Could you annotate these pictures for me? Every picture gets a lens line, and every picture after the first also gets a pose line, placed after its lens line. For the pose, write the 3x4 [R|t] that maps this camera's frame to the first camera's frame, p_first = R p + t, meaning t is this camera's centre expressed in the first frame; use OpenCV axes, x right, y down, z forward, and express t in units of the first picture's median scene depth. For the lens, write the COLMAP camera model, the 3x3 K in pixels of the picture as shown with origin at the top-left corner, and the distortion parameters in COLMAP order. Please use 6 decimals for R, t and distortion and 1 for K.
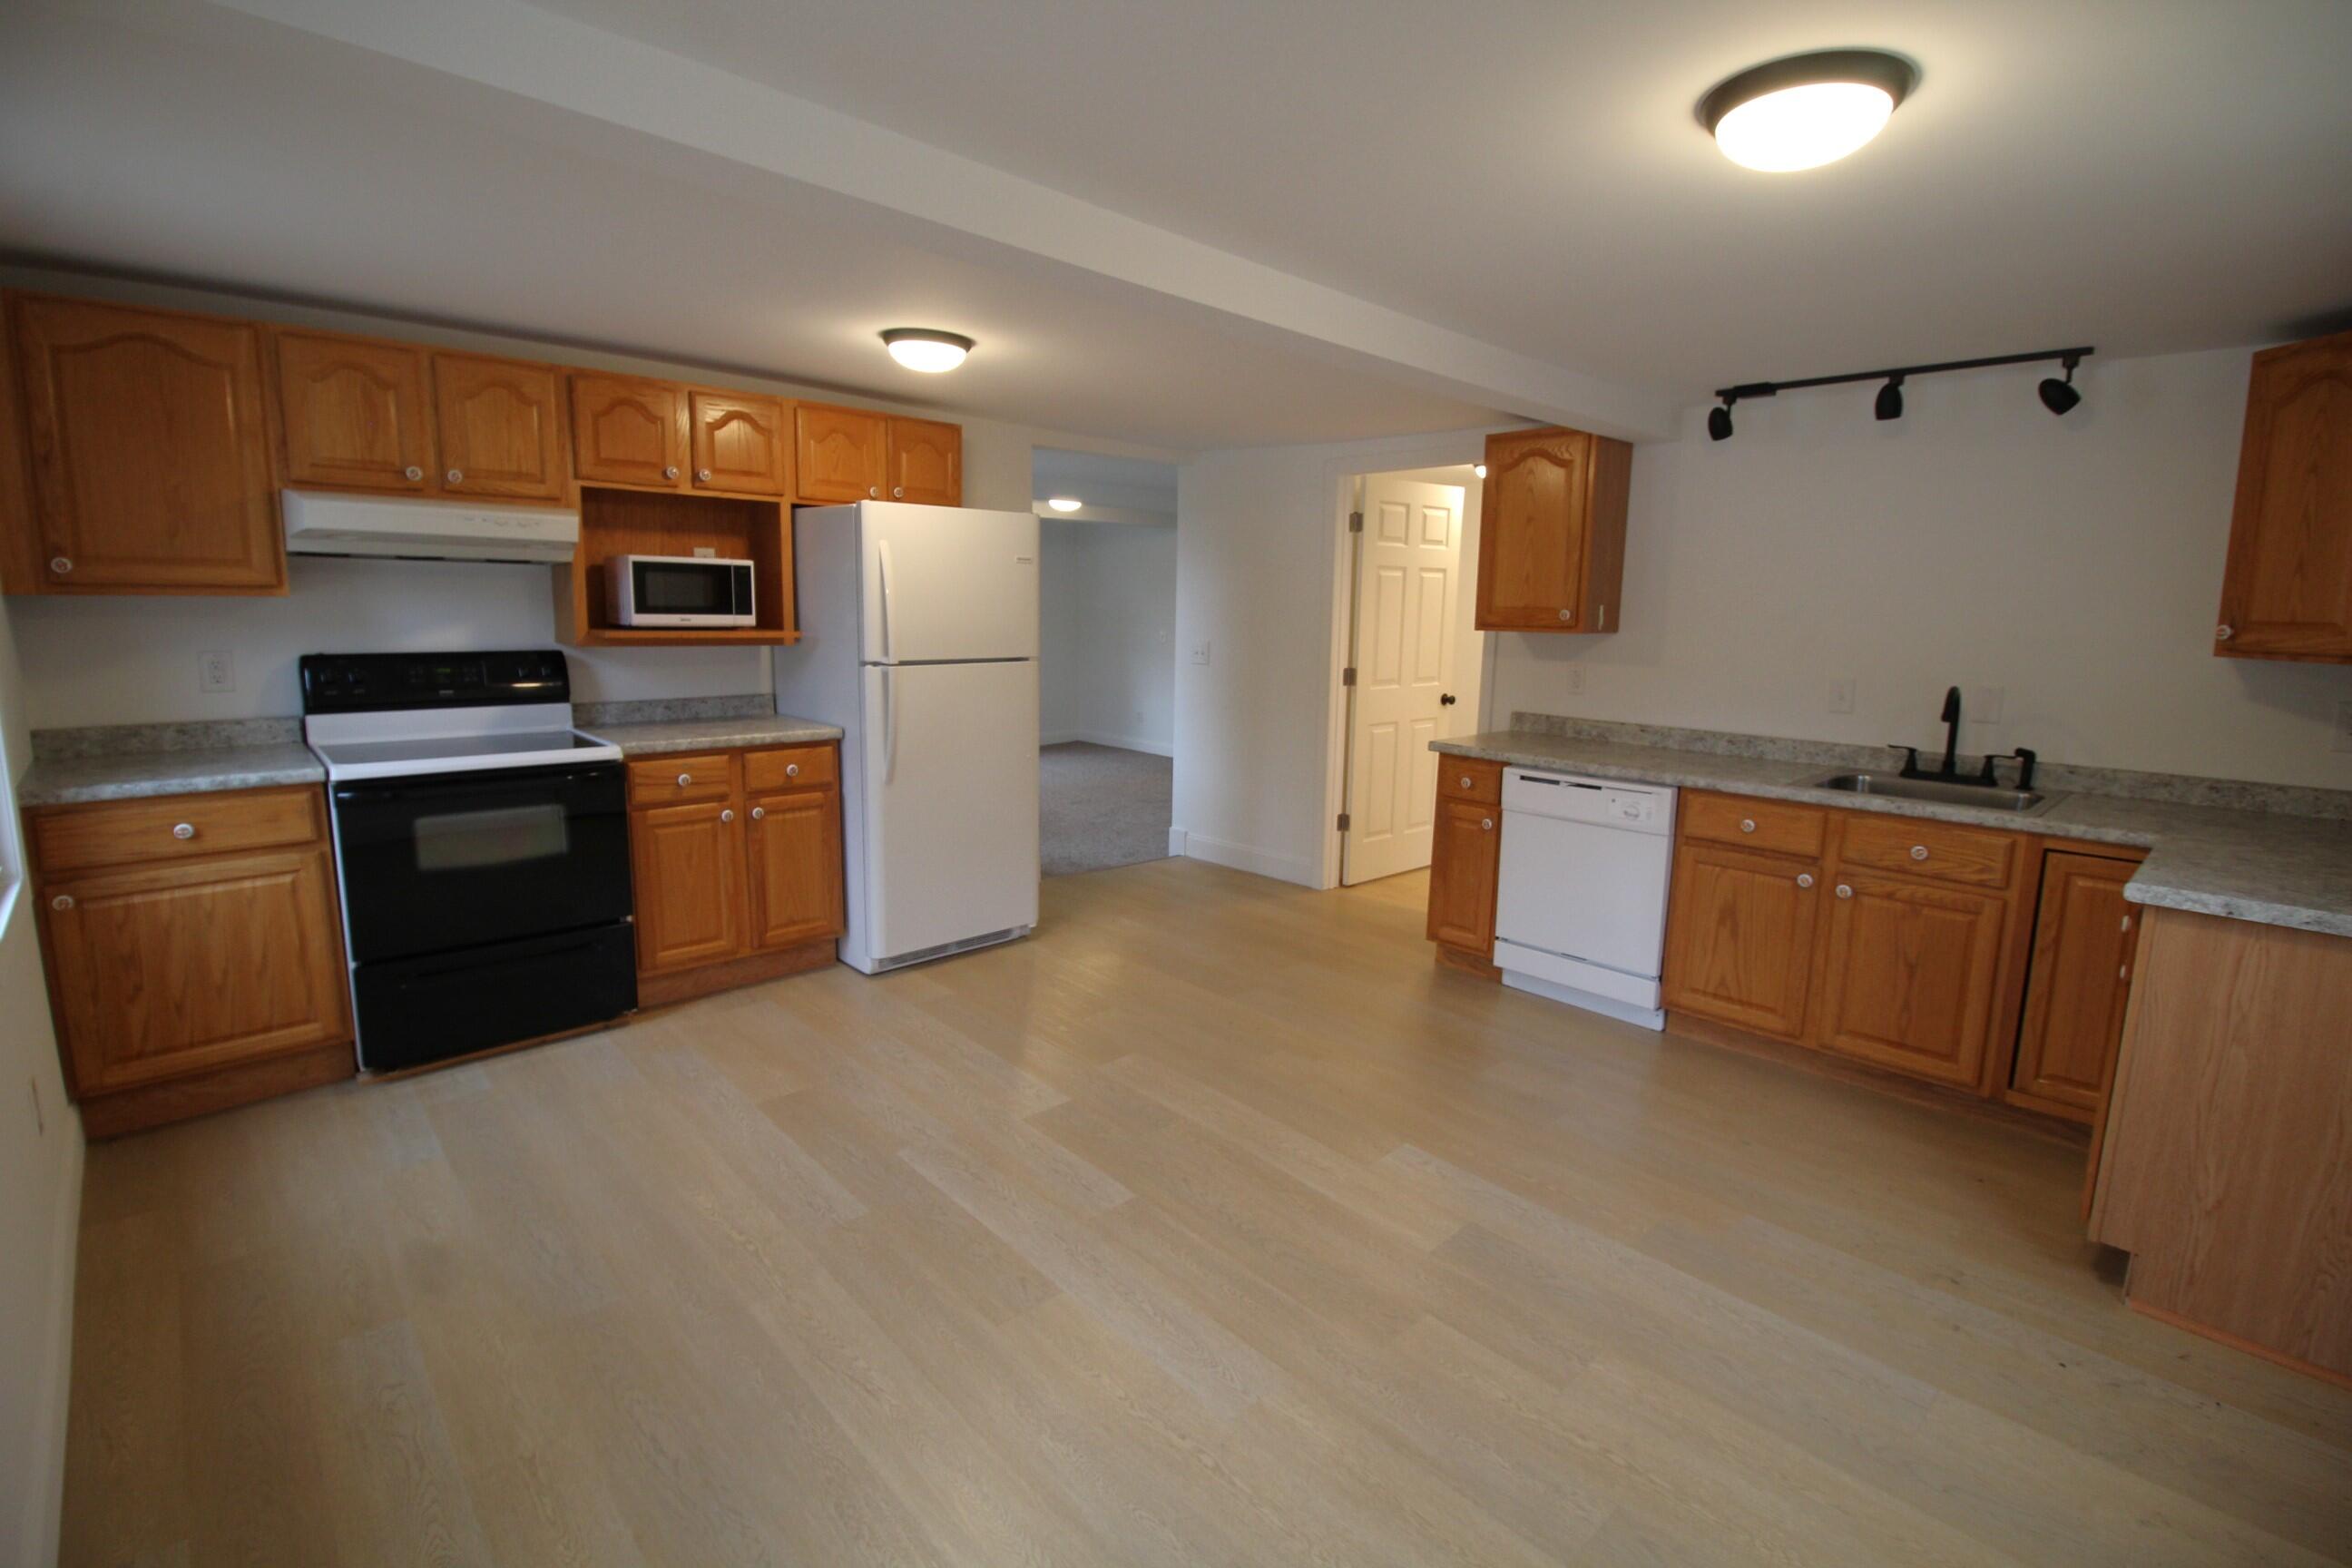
lens RADIAL K [[1084.4, 0, 1170.2], [0, 1084.4, 782.6], [0, 0, 1]] dist [-0.014865, -0.002841]
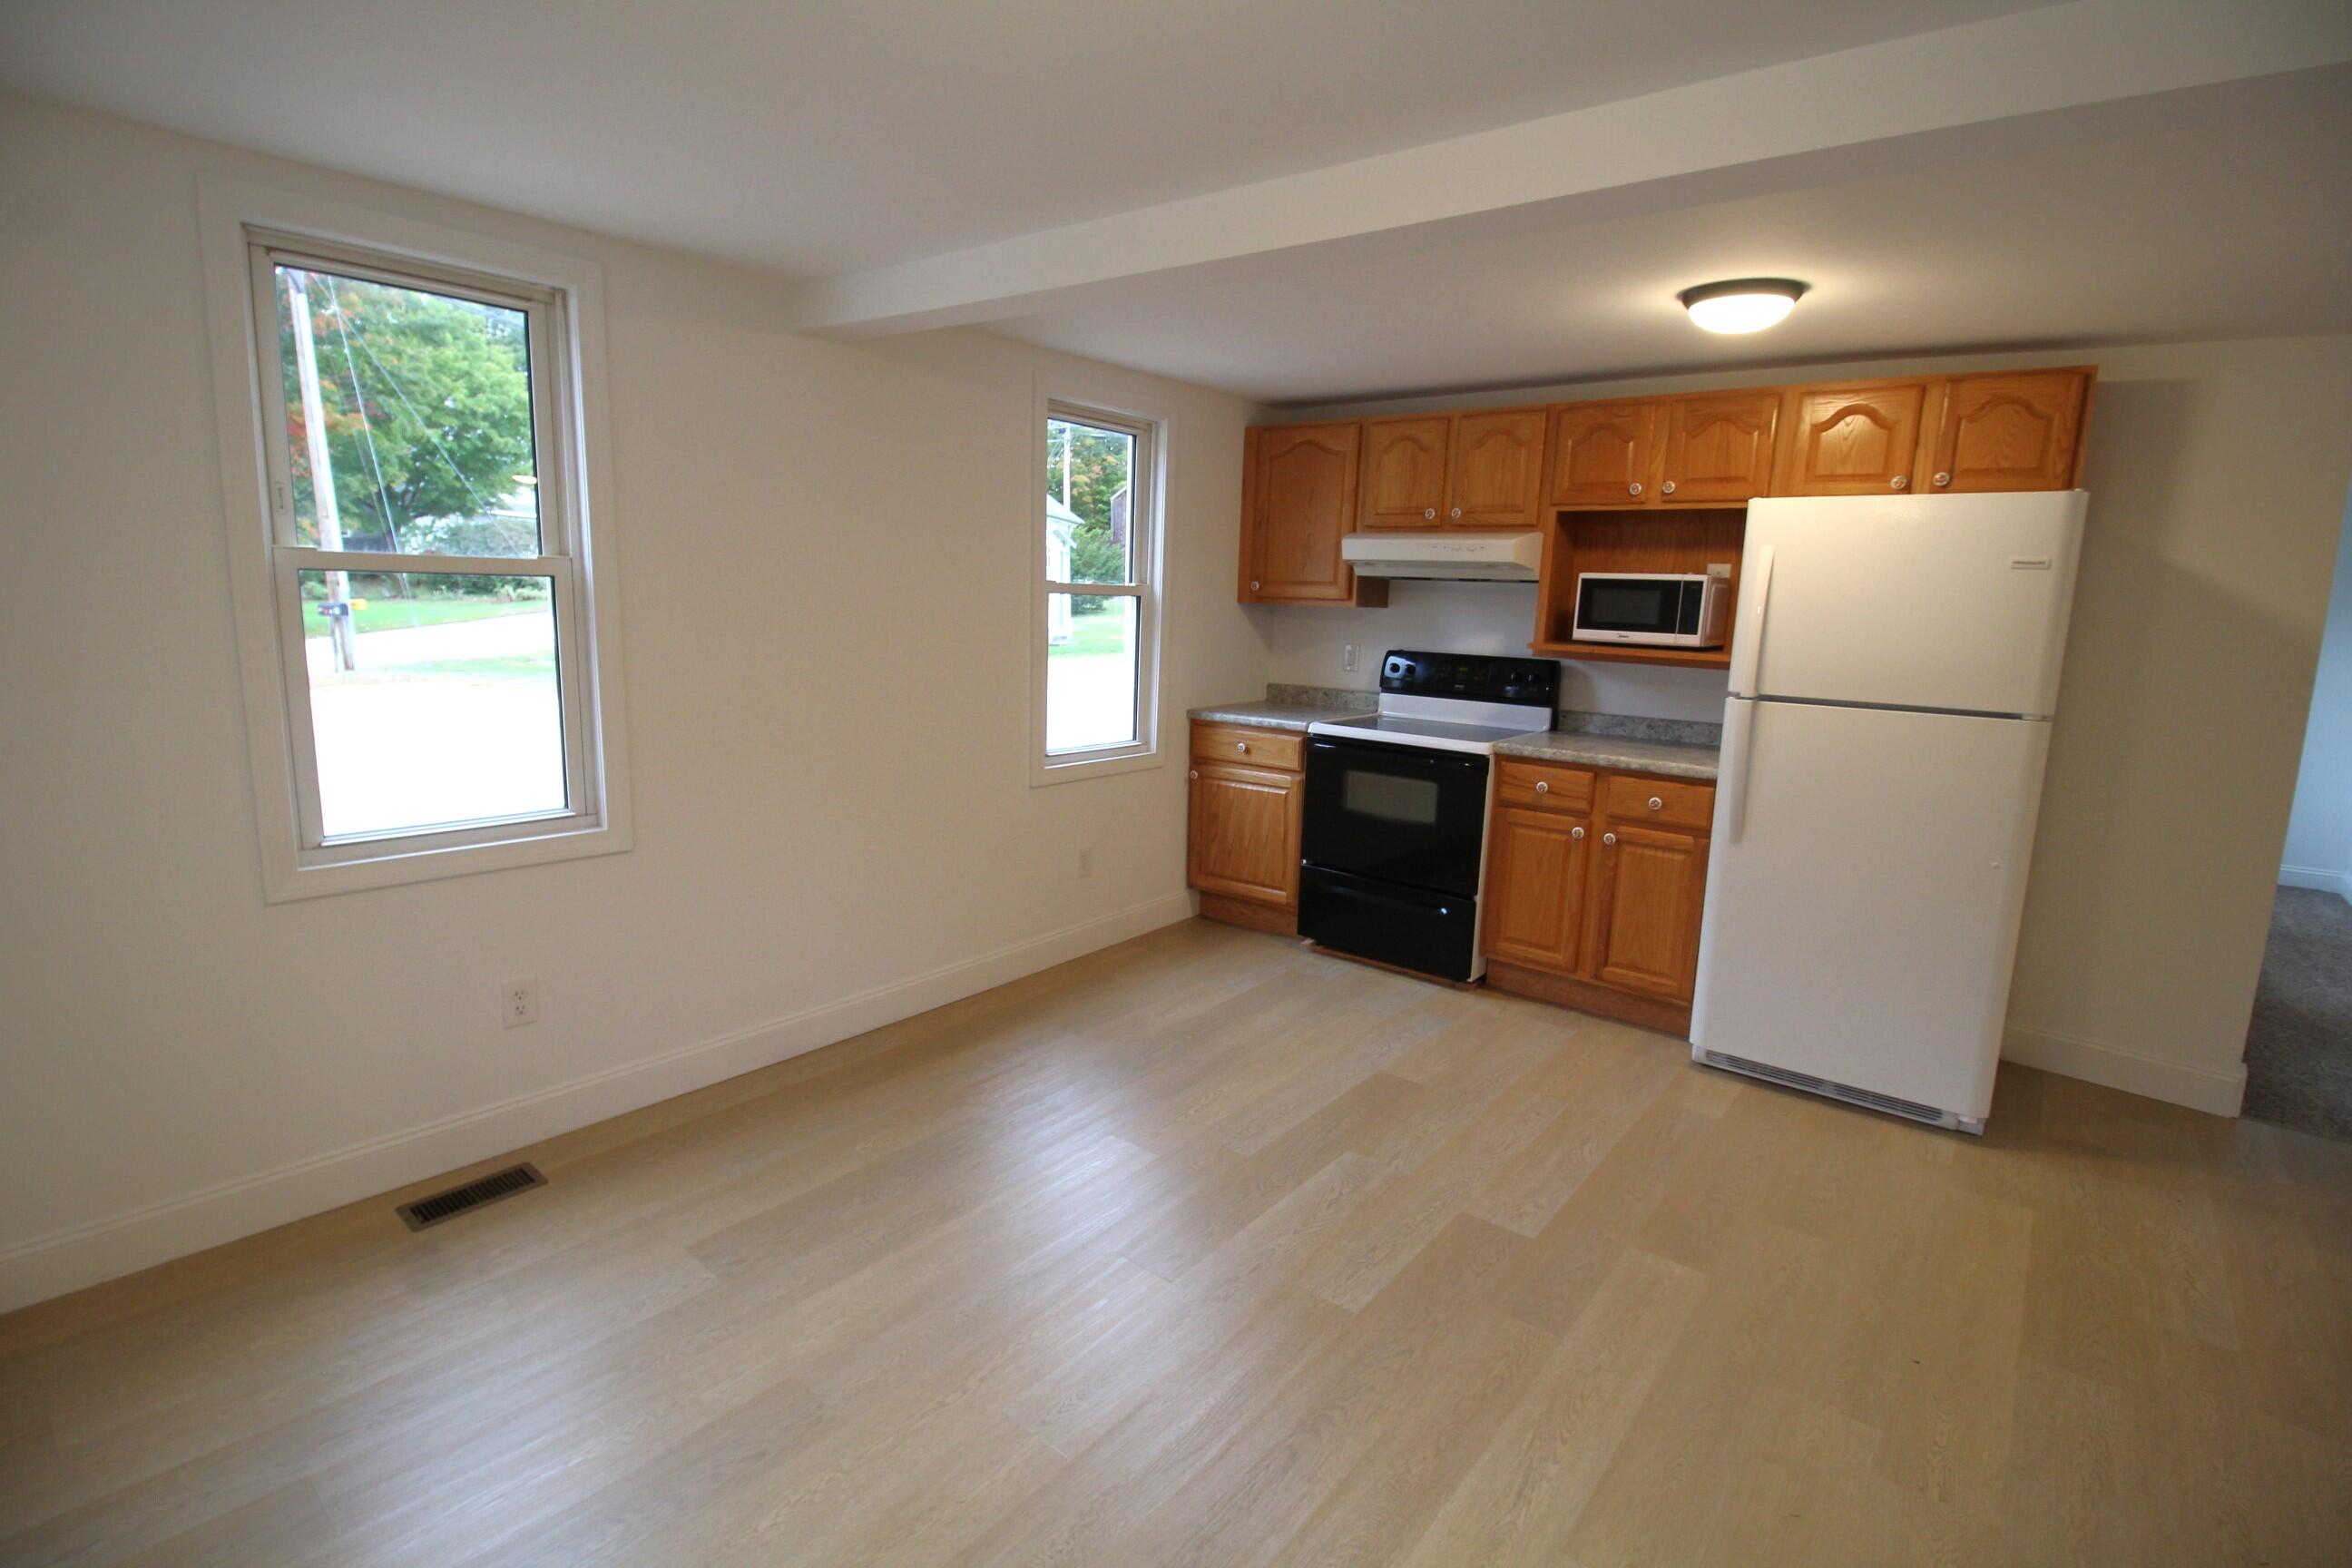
lens RADIAL K [[1084.4, 0, 1162.8], [0, 1084.4, 780.4], [0, 0, 1]] dist [-0.014865, -0.002841]
pose [[0.121081, 0.155415, -0.980401, 0.644137], [-0.191521, 0.972767, 0.130552, -0.091971], [0.973991, 0.171960, 0.147548, 0.603682]]
